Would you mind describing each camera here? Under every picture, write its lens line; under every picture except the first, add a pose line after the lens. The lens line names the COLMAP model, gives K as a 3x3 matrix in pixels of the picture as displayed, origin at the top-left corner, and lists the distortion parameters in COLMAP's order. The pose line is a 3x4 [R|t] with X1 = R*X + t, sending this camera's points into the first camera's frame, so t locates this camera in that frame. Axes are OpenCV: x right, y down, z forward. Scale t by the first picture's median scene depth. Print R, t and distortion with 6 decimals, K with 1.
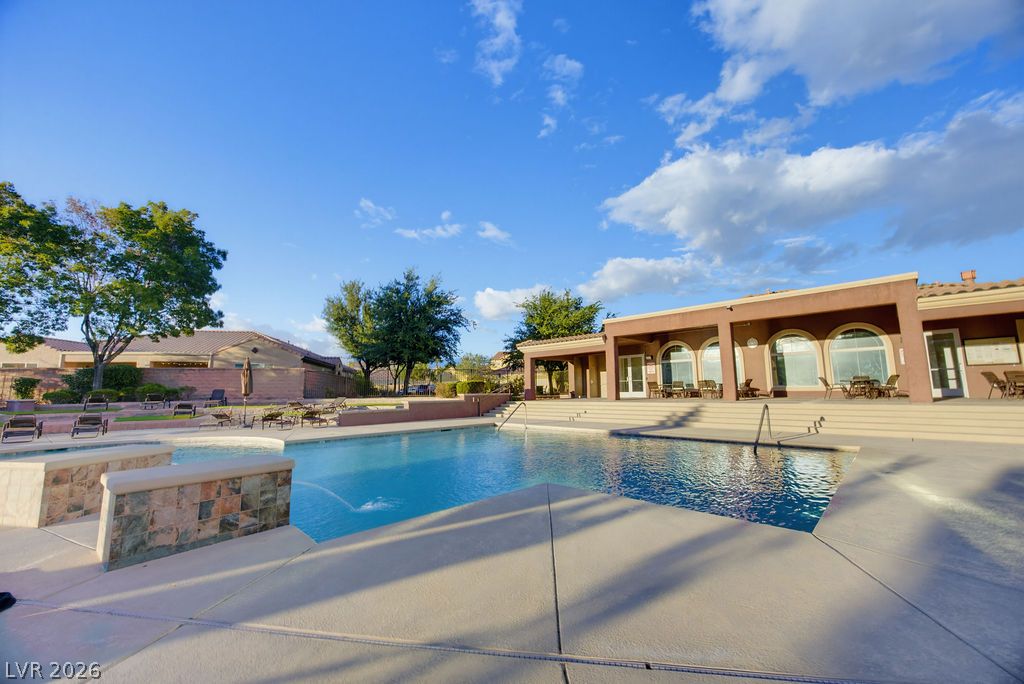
lens RADIAL K [[398.3, 0, 513.2], [0, 398.3, 339.2], [0, 0, 1]] dist [-0.025659, 0.008582]
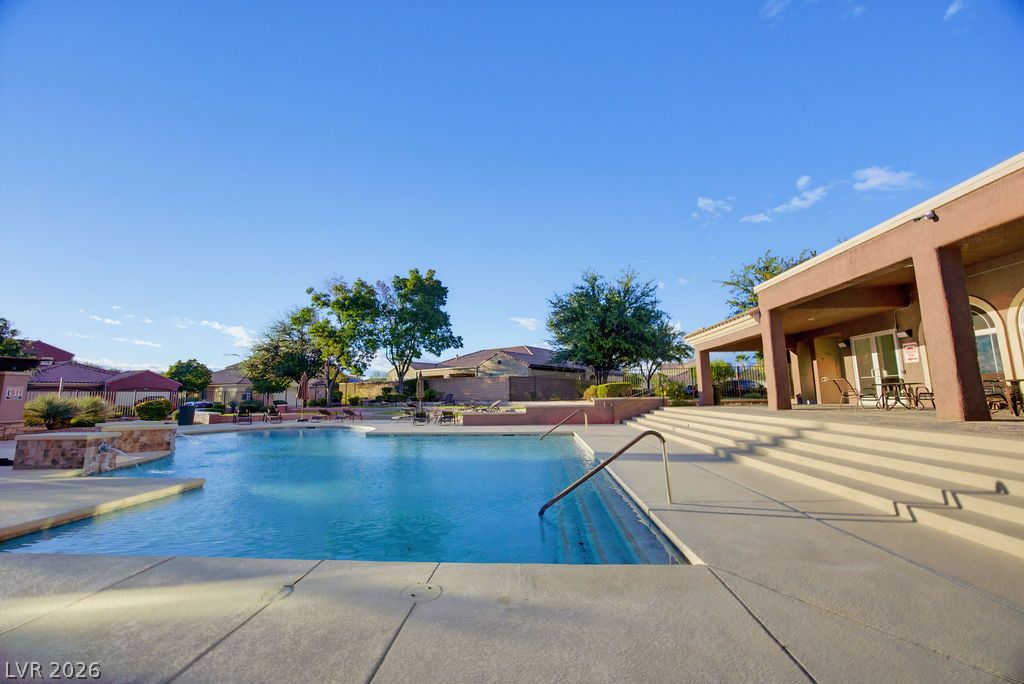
lens RADIAL K [[398.7, 0, 534.7], [0, 398.7, 318.7], [0, 0, 1]] dist [-0.025410, -0.000094]
pose [[0.660971, -0.138525, -0.737514, 0.457118], [0.097683, 0.990334, -0.098467, 0.031970], [0.744026, -0.006959, 0.668114, 0.287746]]
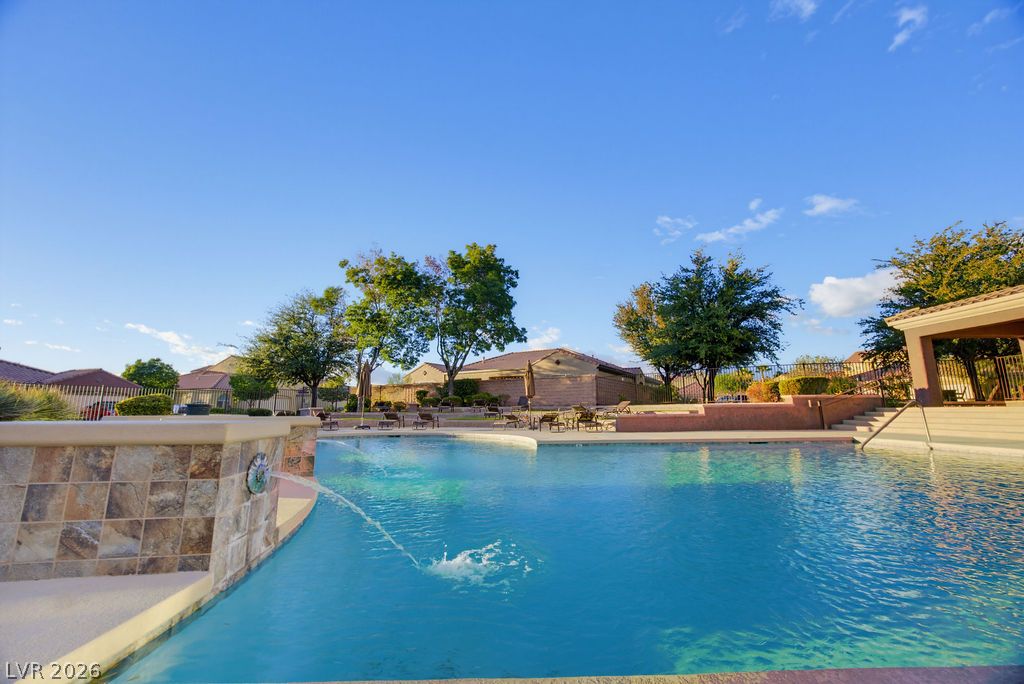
lens RADIAL K [[398.3, 0, 513.2], [0, 398.3, 339.2], [0, 0, 1]] dist [-0.025659, 0.008582]
pose [[0.724435, -0.112417, -0.680116, 0.000470], [0.082136, 0.993661, -0.076755, 0.048347], [0.684433, -0.000258, 0.729076, 0.159815]]
